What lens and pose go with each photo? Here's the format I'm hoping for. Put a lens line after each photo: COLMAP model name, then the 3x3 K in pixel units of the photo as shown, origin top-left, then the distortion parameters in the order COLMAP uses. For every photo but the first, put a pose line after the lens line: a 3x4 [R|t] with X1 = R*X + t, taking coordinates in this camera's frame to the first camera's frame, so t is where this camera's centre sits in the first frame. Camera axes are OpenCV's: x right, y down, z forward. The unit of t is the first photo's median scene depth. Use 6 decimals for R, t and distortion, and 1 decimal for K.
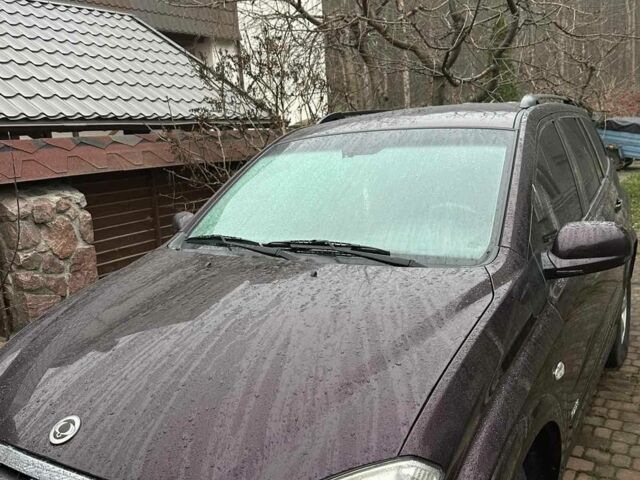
lens RADIAL K [[593.7, 0, 318.7], [0, 593.7, 225.7], [0, 0, 1]] dist [0.139940, -0.241805]
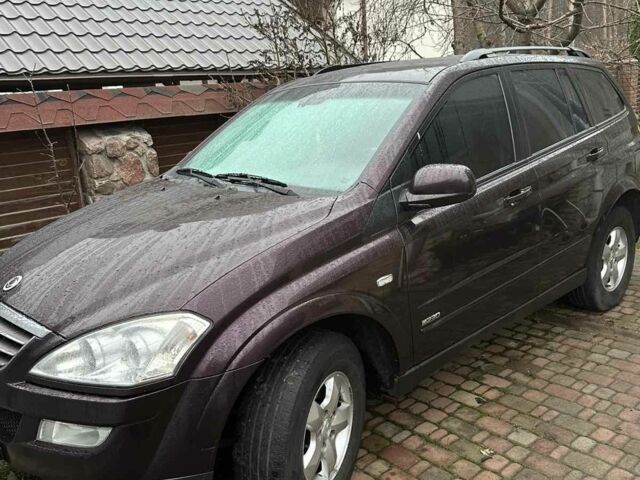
lens RADIAL K [[593.7, 0, 318.7], [0, 593.7, 225.7], [0, 0, 1]] dist [0.139940, -0.241805]
pose [[0.969353, 0.056053, -0.239191, 0.256725], [-0.034919, 0.995174, 0.091701, 0.007180], [0.243176, -0.080538, 0.966633, -0.108942]]
